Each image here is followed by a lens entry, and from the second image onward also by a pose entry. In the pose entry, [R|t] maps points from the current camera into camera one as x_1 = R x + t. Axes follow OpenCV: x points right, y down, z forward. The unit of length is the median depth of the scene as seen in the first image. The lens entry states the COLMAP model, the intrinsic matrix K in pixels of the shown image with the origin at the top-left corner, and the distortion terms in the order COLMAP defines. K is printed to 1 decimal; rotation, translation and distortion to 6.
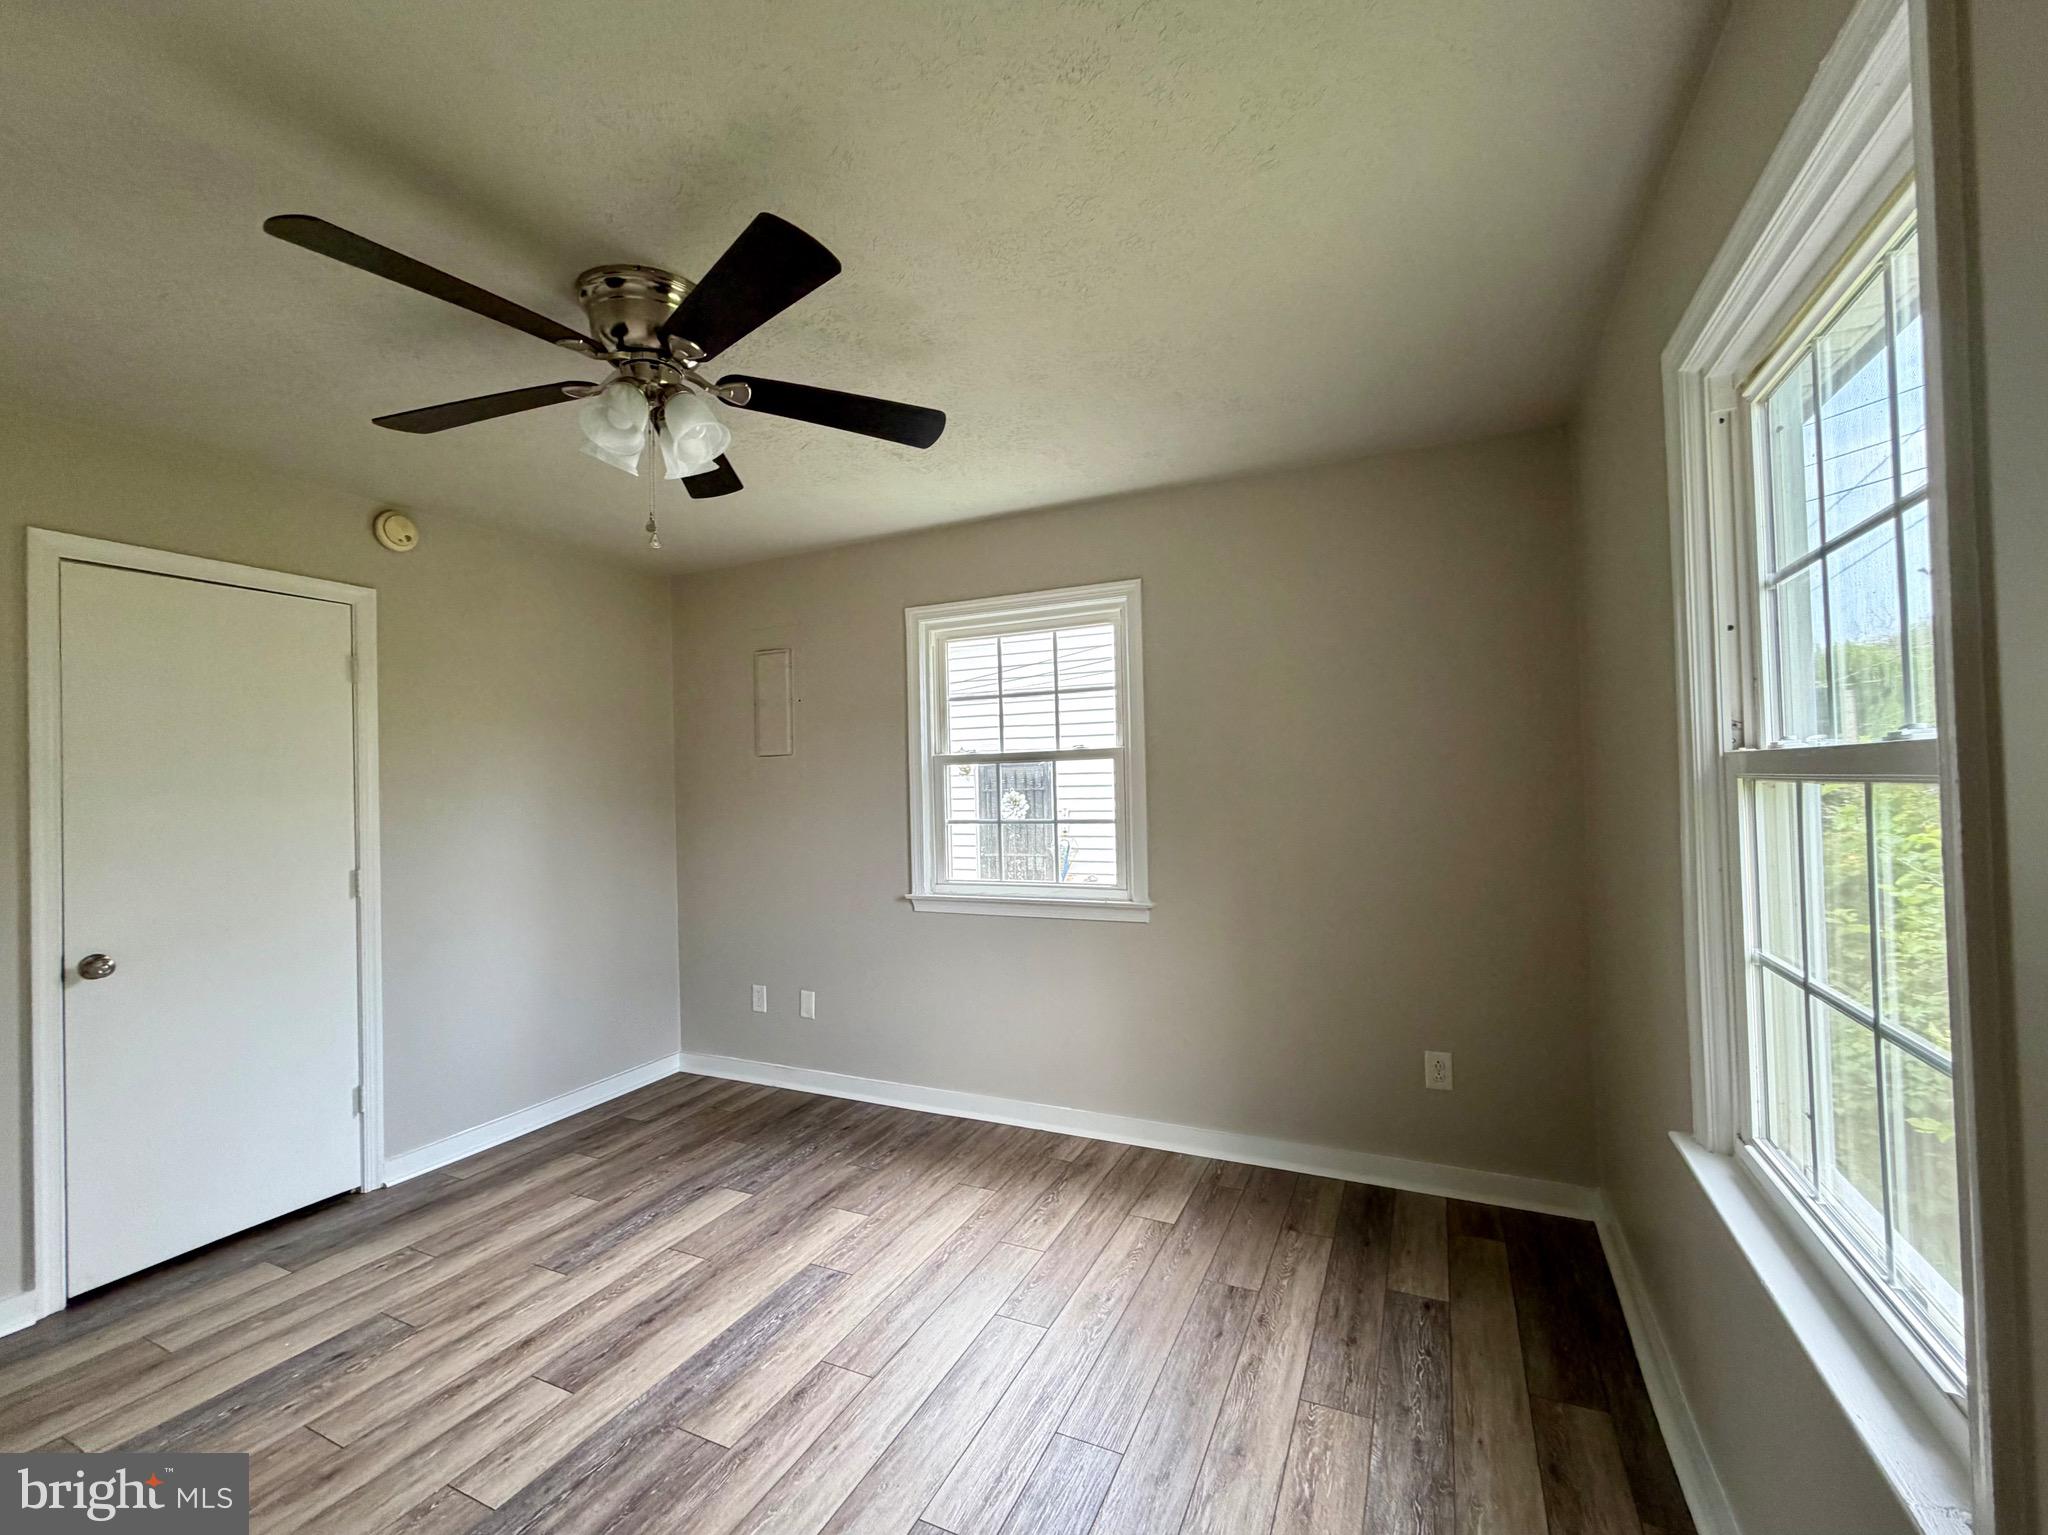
lens RADIAL K [[871.4, 0, 1024.4], [0, 871.4, 769.7], [0, 0, 1]] dist [-0.001183, -0.000039]
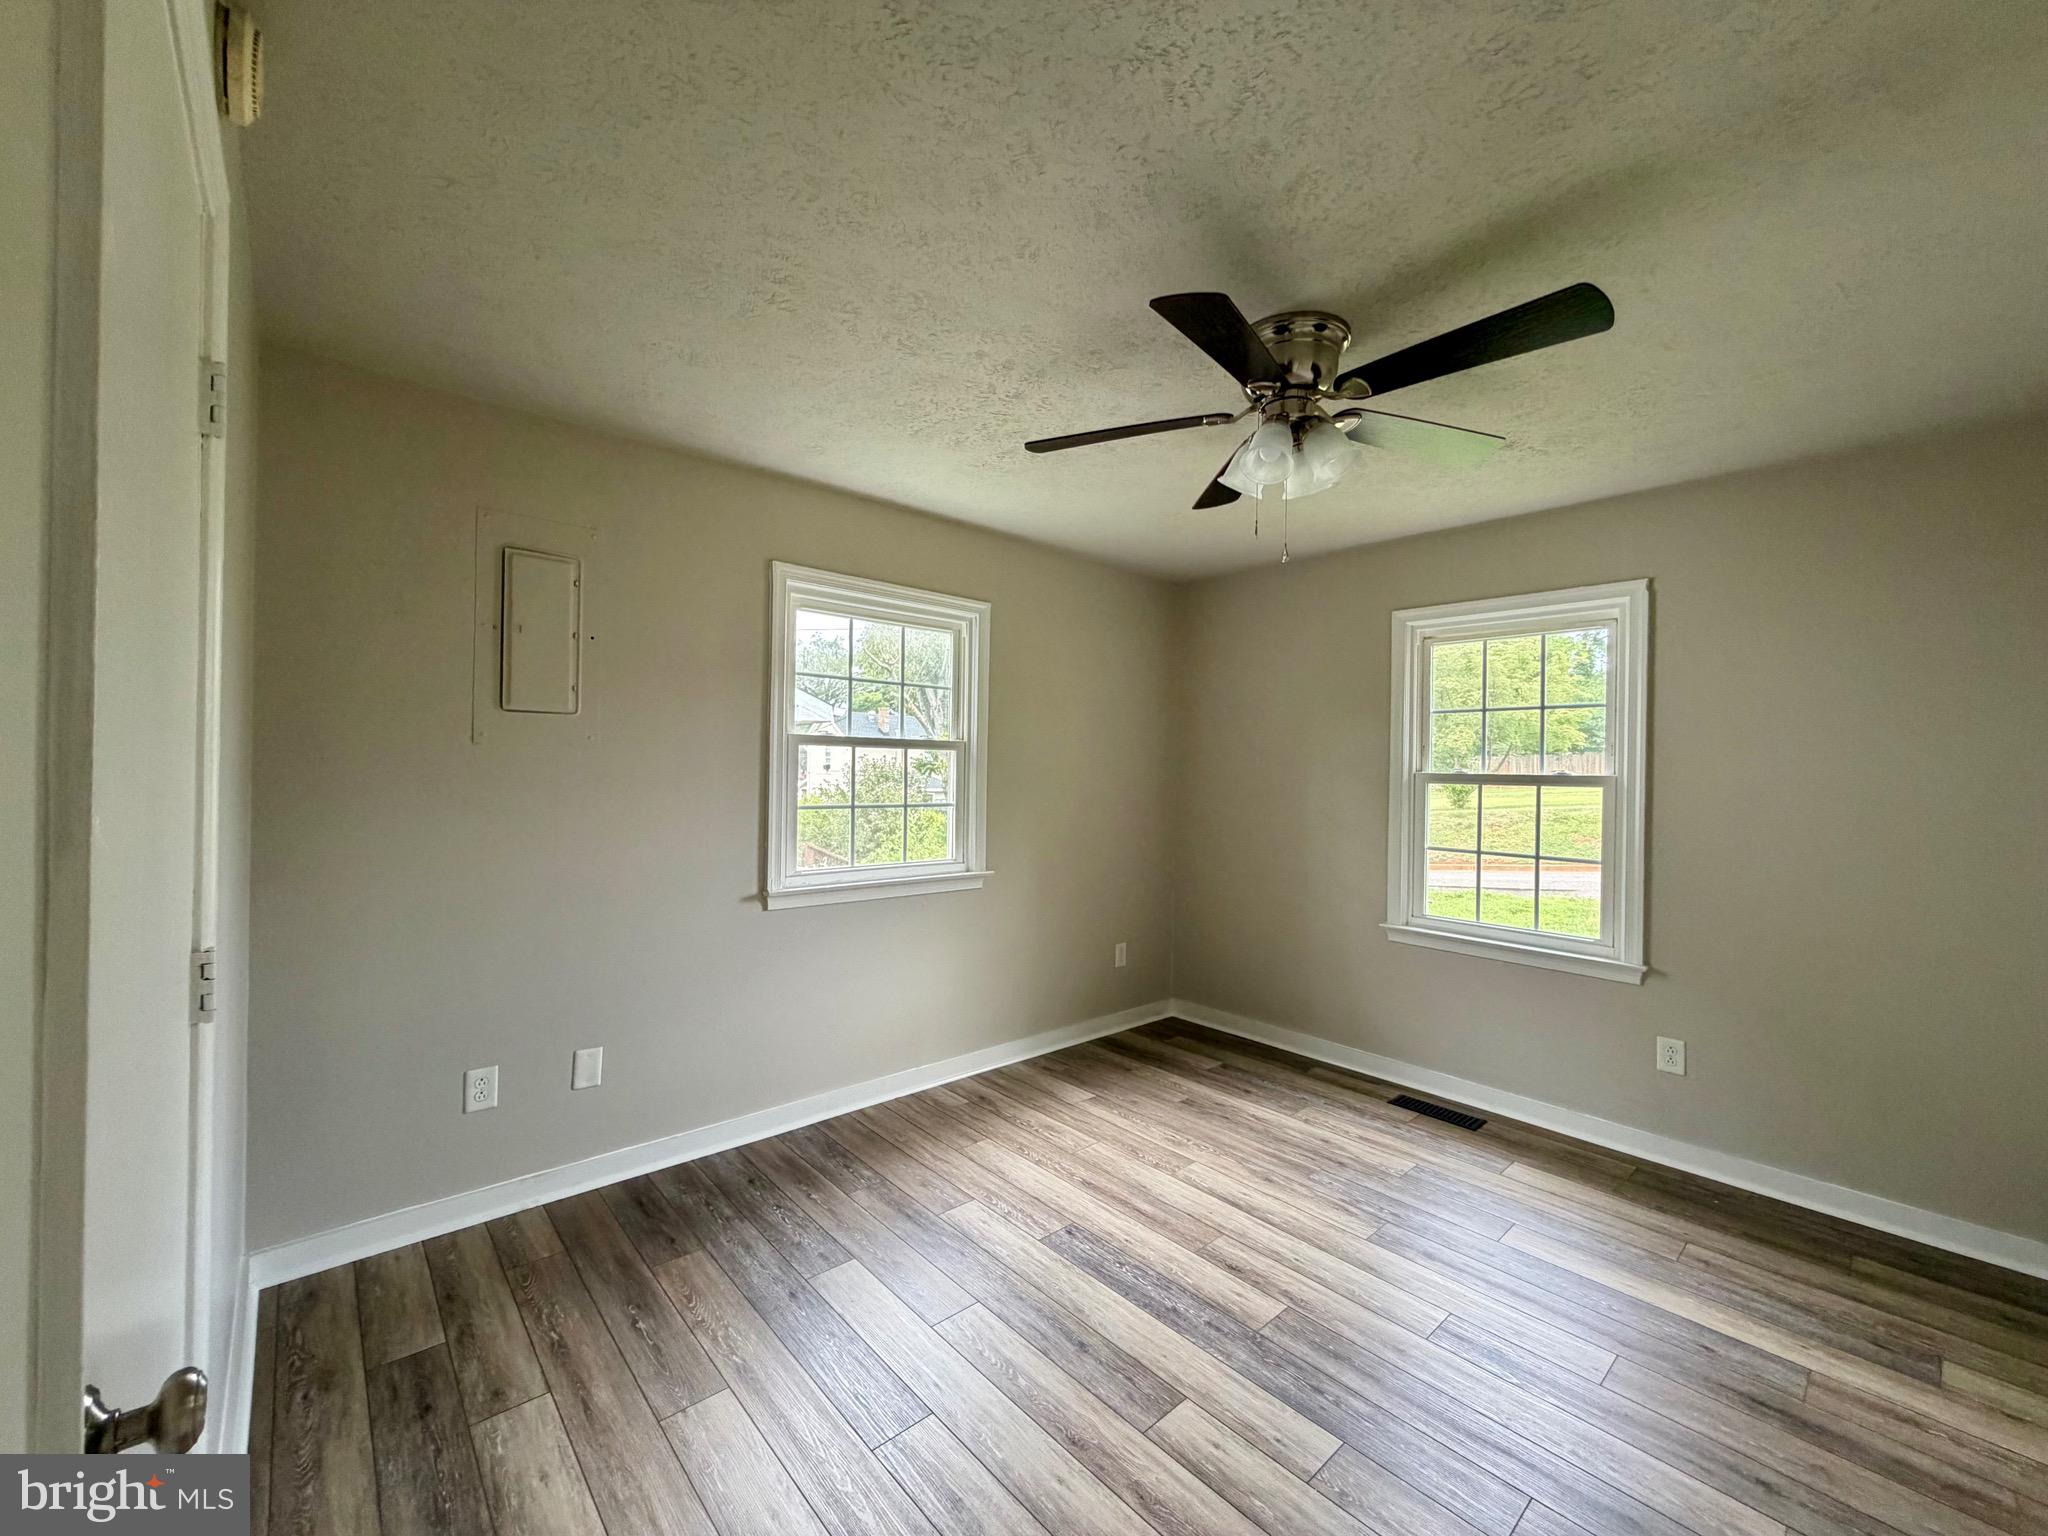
lens RADIAL K [[810.6, 0, 1023.1], [0, 810.6, 766.5], [0, 0, 1]] dist [-0.001894, 0.000536]
pose [[0.388994, 0.035183, 0.920568, -0.934055], [-0.041764, 0.998917, -0.020529, 0.029356], [-0.920293, -0.030461, 0.390042, 0.545653]]
